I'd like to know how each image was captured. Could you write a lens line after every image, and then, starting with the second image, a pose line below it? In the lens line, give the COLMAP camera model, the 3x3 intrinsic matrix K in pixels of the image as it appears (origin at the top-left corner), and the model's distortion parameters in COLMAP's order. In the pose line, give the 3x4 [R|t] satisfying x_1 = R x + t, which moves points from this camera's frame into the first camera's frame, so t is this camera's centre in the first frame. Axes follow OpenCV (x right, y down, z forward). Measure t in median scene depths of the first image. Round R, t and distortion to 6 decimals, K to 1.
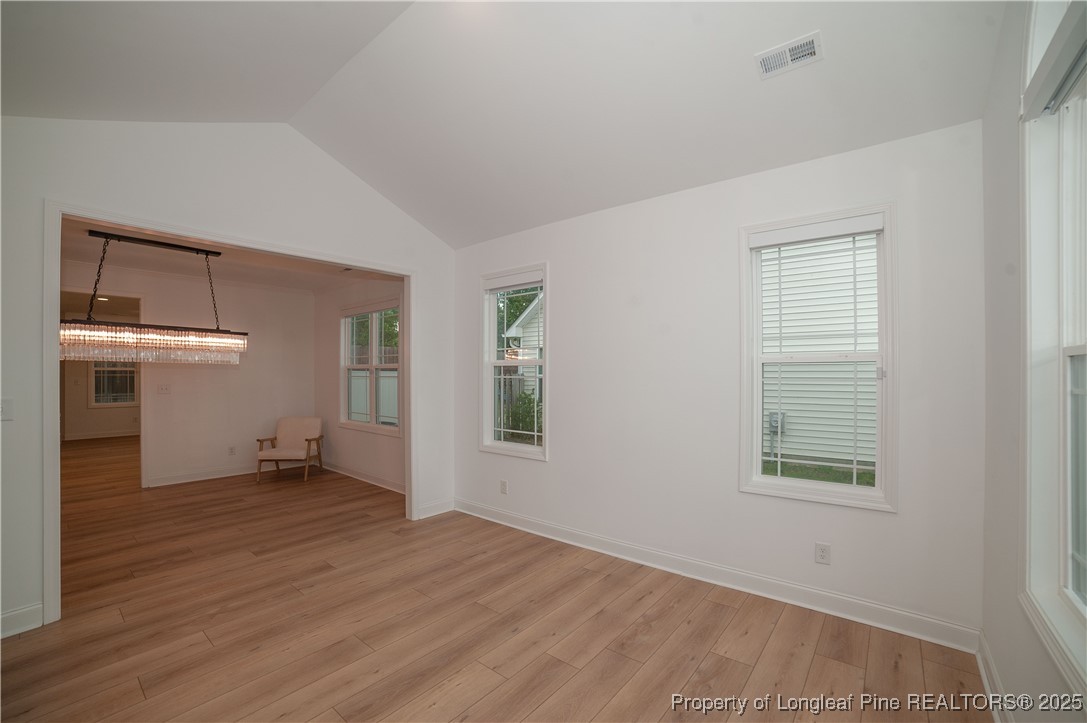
lens RADIAL K [[435.5, 0, 549.5], [0, 435.5, 387.6], [0, 0, 1]] dist [-0.092921, 0.027290]
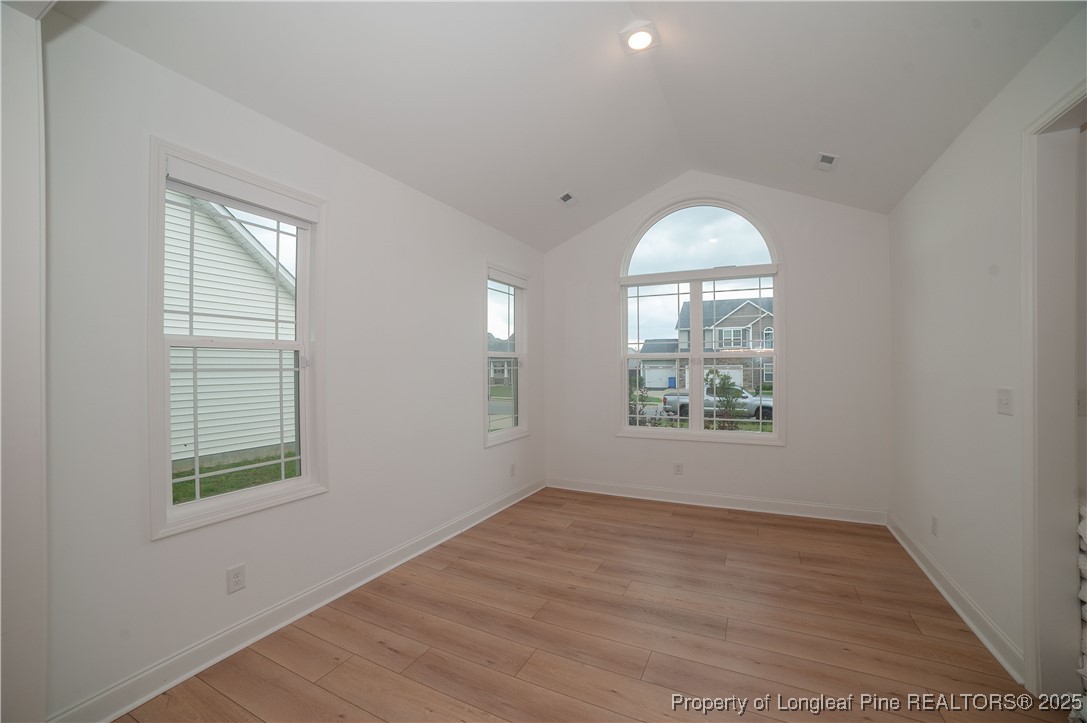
lens RADIAL K [[448.1, 0, 561.0], [0, 448.1, 363.1], [0, 0, 1]] dist [-0.043437, 0.000037]
pose [[-0.232311, -0.000863, 0.972641, -0.705478], [0.023229, 0.999709, 0.006435, -0.023851], [-0.972364, 0.024088, -0.232224, 0.737365]]
